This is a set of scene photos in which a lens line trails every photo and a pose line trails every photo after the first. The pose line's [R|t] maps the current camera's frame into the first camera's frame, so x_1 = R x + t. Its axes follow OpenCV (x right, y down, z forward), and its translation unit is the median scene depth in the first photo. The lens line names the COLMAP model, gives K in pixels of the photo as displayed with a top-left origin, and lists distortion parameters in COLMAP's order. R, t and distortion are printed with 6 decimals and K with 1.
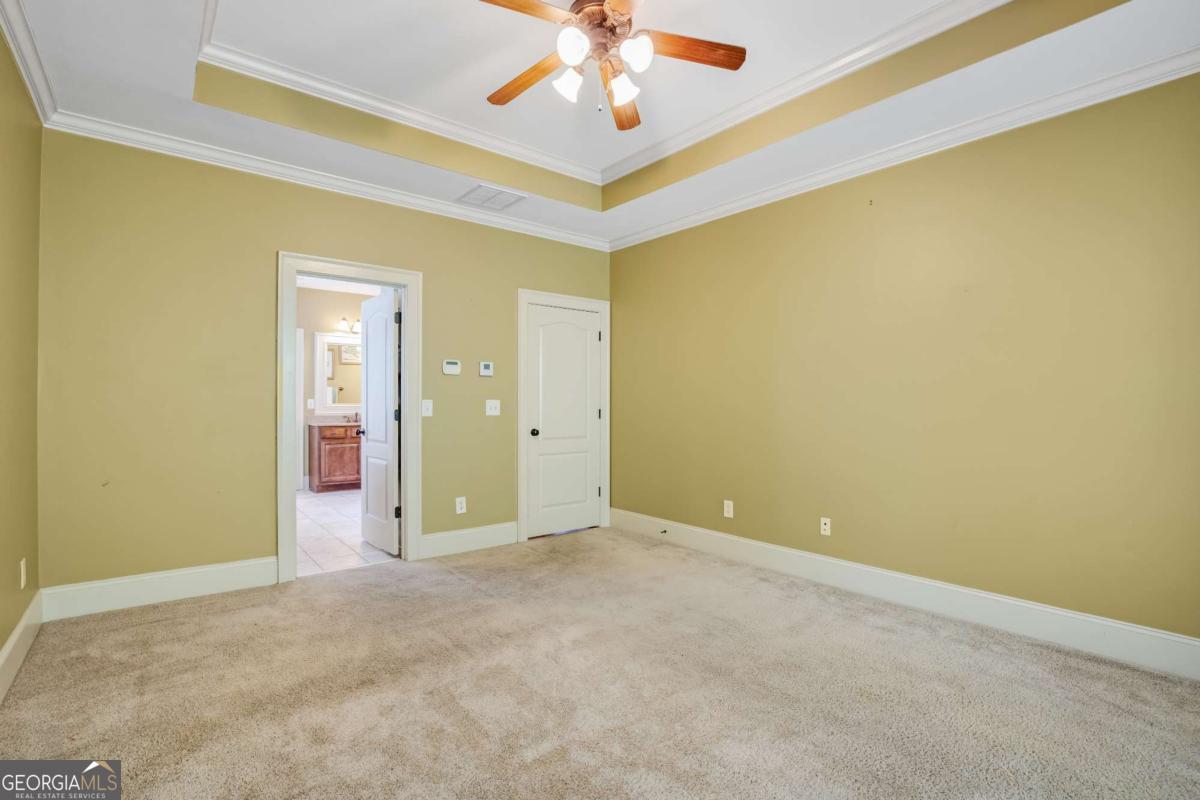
lens RADIAL K [[553.5, 0, 605.0], [0, 553.5, 401.8], [0, 0, 1]] dist [-0.031602, 0.006825]
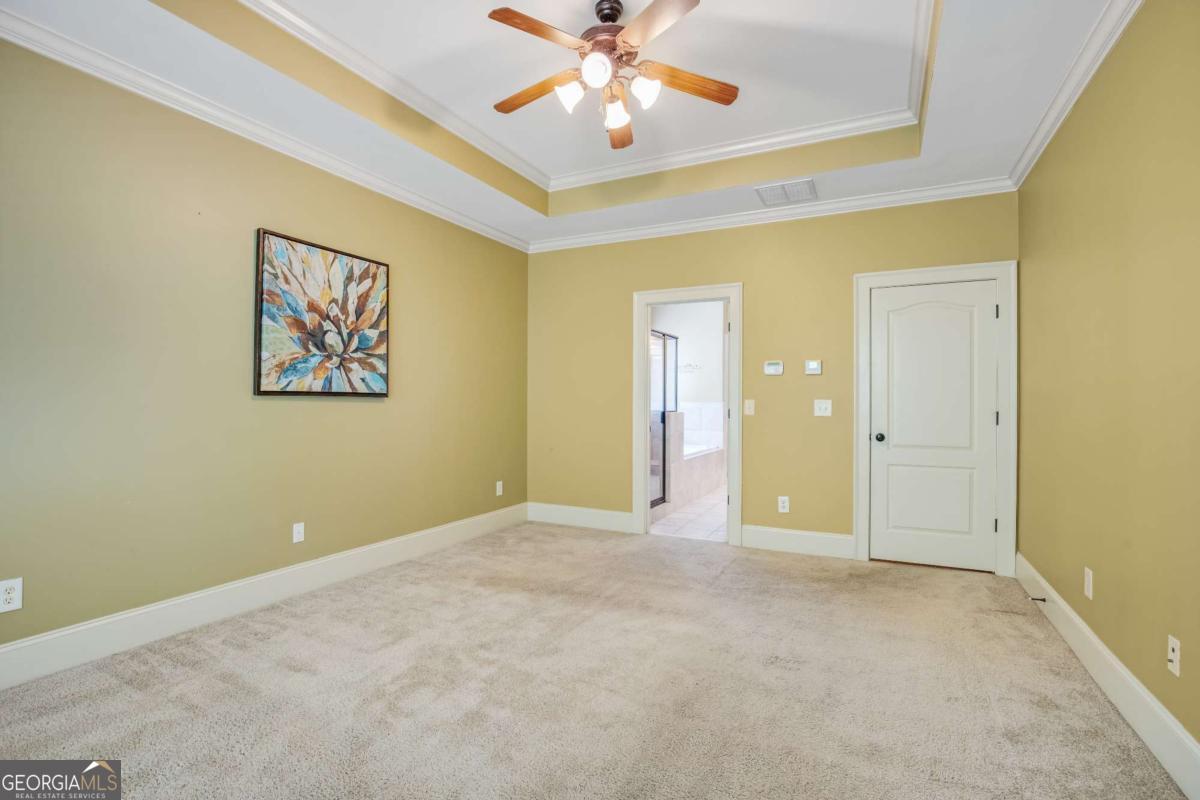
lens RADIAL K [[553.5, 0, 605.0], [0, 553.5, 401.8], [0, 0, 1]] dist [-0.031602, 0.006825]
pose [[0.421117, -0.000620, -0.907006, 0.534321], [-0.001396, 0.999998, -0.001332, 0.002262], [0.907005, 0.001827, 0.421115, 0.292674]]
